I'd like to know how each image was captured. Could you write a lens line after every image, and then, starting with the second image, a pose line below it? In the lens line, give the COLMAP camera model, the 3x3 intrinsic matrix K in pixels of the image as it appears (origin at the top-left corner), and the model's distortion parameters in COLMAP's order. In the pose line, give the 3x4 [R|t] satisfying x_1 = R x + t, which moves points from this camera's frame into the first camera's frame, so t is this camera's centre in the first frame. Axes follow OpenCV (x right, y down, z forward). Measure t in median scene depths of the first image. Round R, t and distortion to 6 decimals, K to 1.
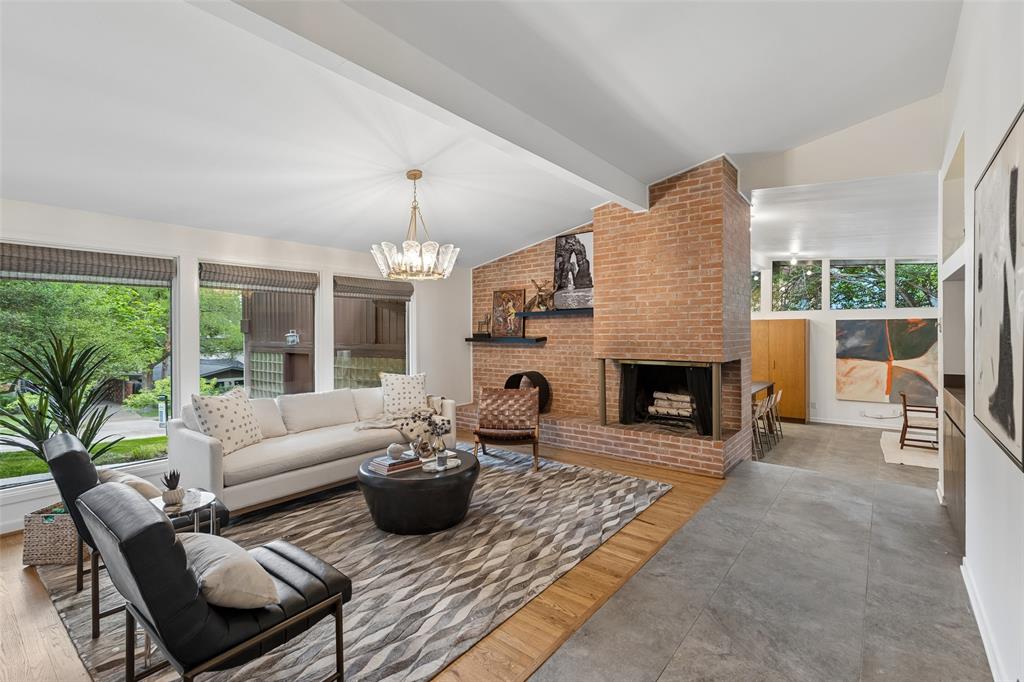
lens RADIAL K [[464.5, 0, 510.1], [0, 464.5, 337.1], [0, 0, 1]] dist [0.005049, -0.000663]
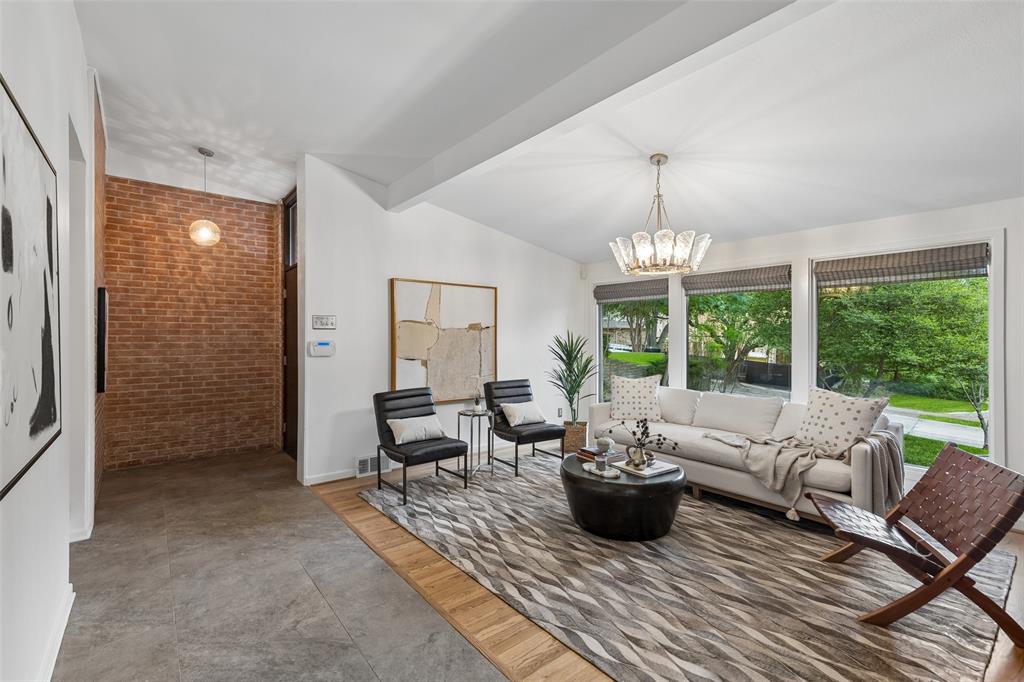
lens RADIAL K [[464.5, 0, 505.5], [0, 464.5, 333.2], [0, 0, 1]] dist [0.005049, -0.000663]
pose [[-0.225365, 0.011463, -0.974207, 0.630602], [-0.009194, 0.999861, 0.013892, -0.016345], [0.974231, 0.012088, -0.225228, 0.763544]]
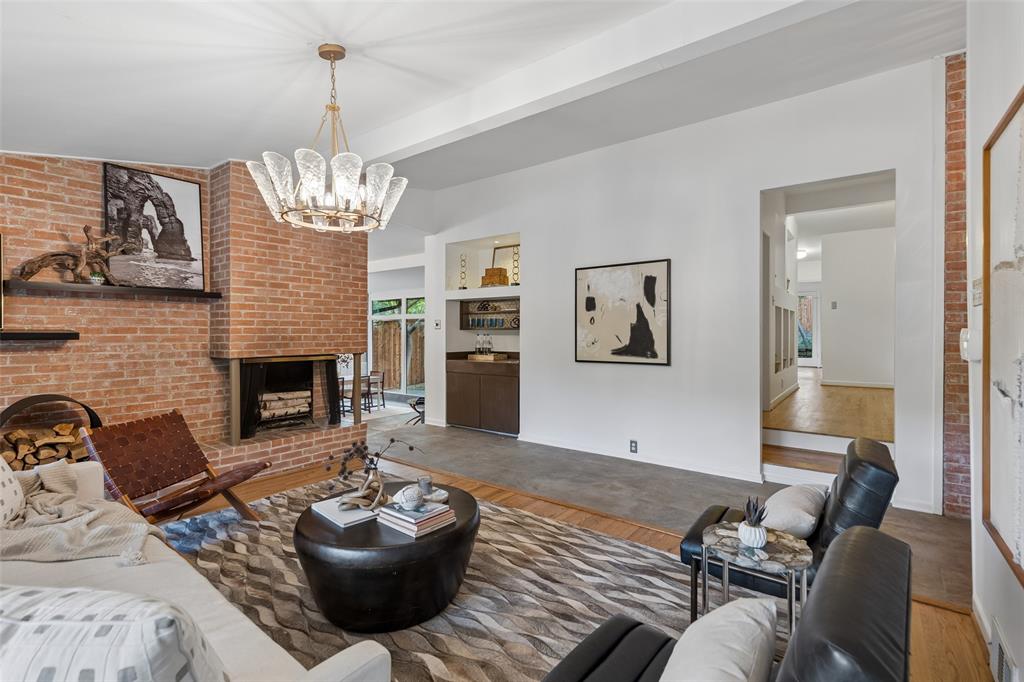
lens RADIAL K [[464.5, 0, 508.4], [0, 464.5, 335.4], [0, 0, 1]] dist [0.005049, -0.000663]
pose [[-0.029401, 0.000697, 0.999567, -0.677047], [0.009474, 0.999955, -0.000418, 0.014729], [-0.999523, 0.009457, -0.029406, 0.661545]]
